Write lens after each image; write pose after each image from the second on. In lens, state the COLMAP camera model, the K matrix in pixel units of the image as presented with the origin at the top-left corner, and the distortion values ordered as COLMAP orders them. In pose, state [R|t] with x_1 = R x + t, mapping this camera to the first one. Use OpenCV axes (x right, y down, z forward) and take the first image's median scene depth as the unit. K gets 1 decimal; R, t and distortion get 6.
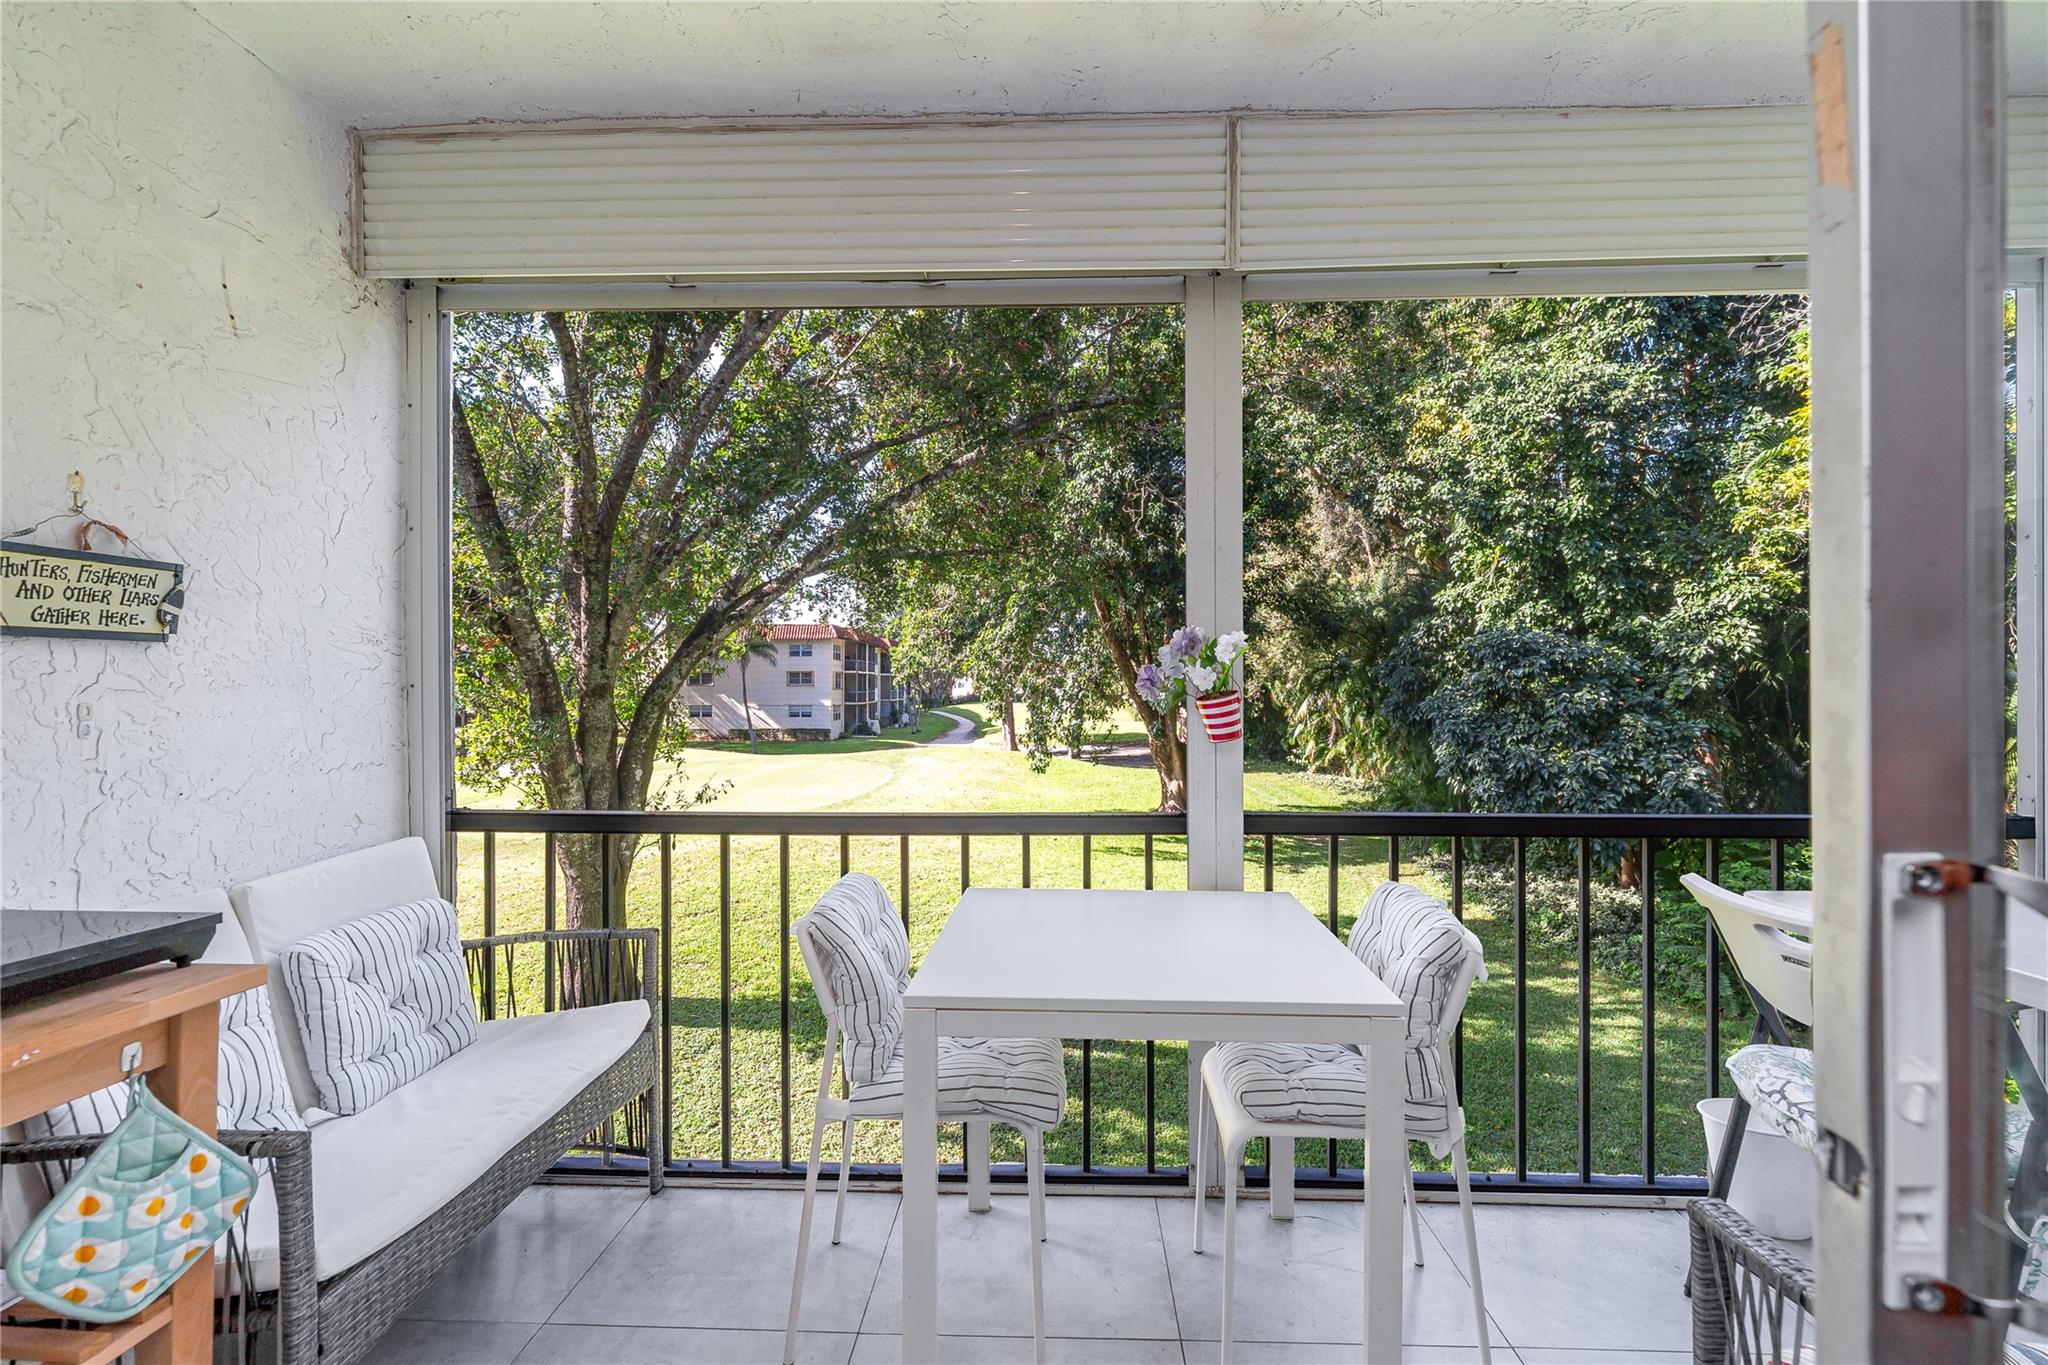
lens RADIAL K [[887.2, 0, 1024.0], [0, 887.2, 682.5], [0, 0, 1]] dist [-0.001080, -0.000205]
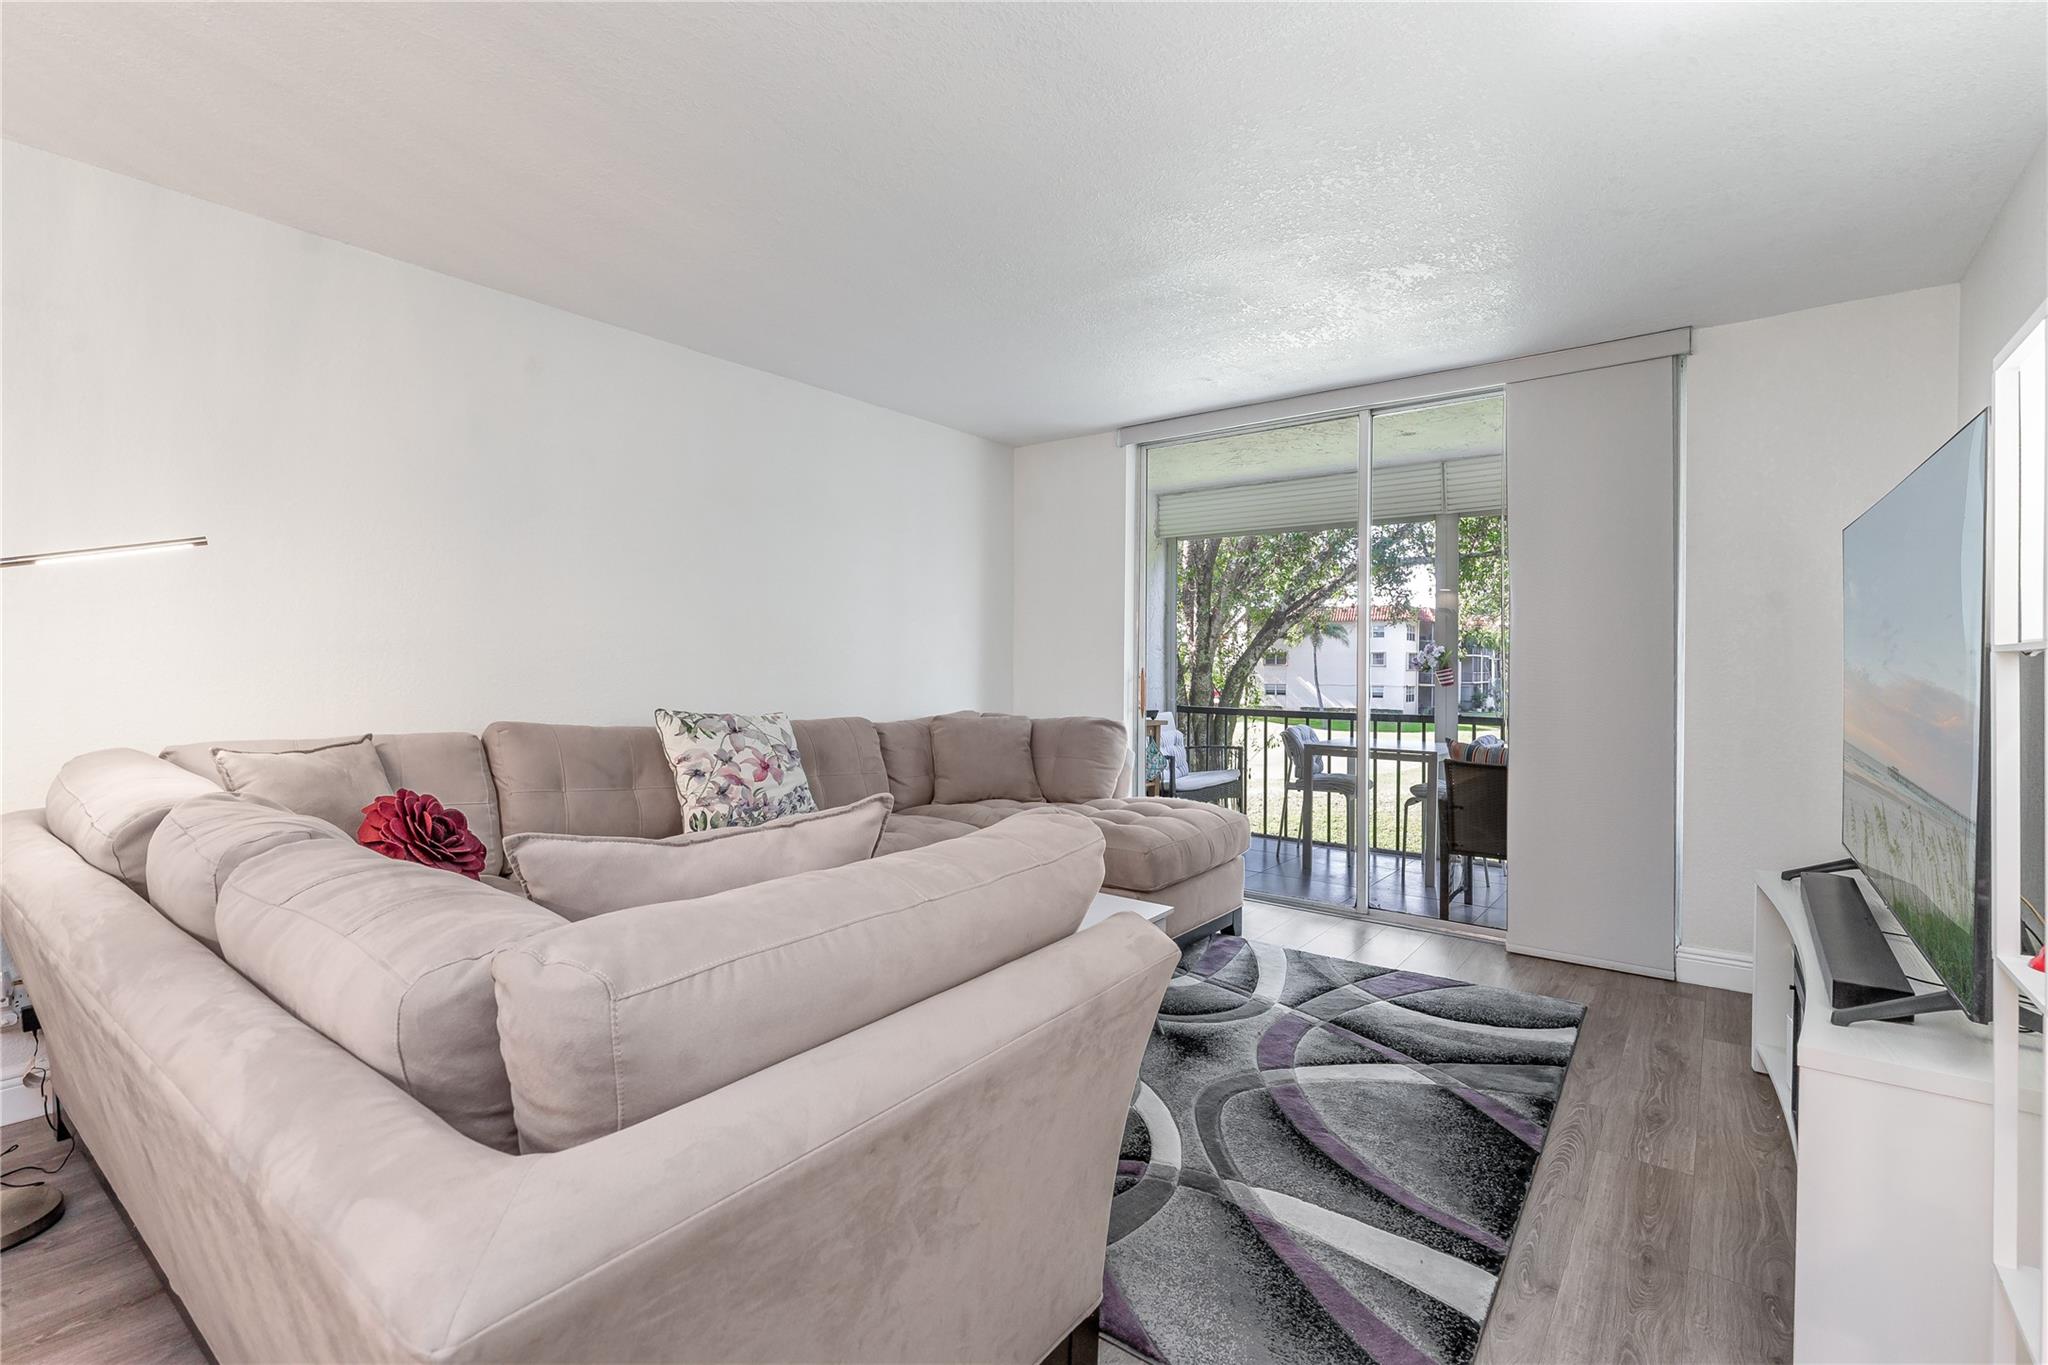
lens RADIAL K [[897.6, 0, 1033.4], [0, 897.6, 666.3], [0, 0, 1]] dist [0.011799, -0.000157]
pose [[0.816570, 0.009168, -0.577174, 0.157234], [-0.006852, 0.999957, 0.006190, -0.000879], [0.577206, -0.001100, 0.816598, -0.390622]]
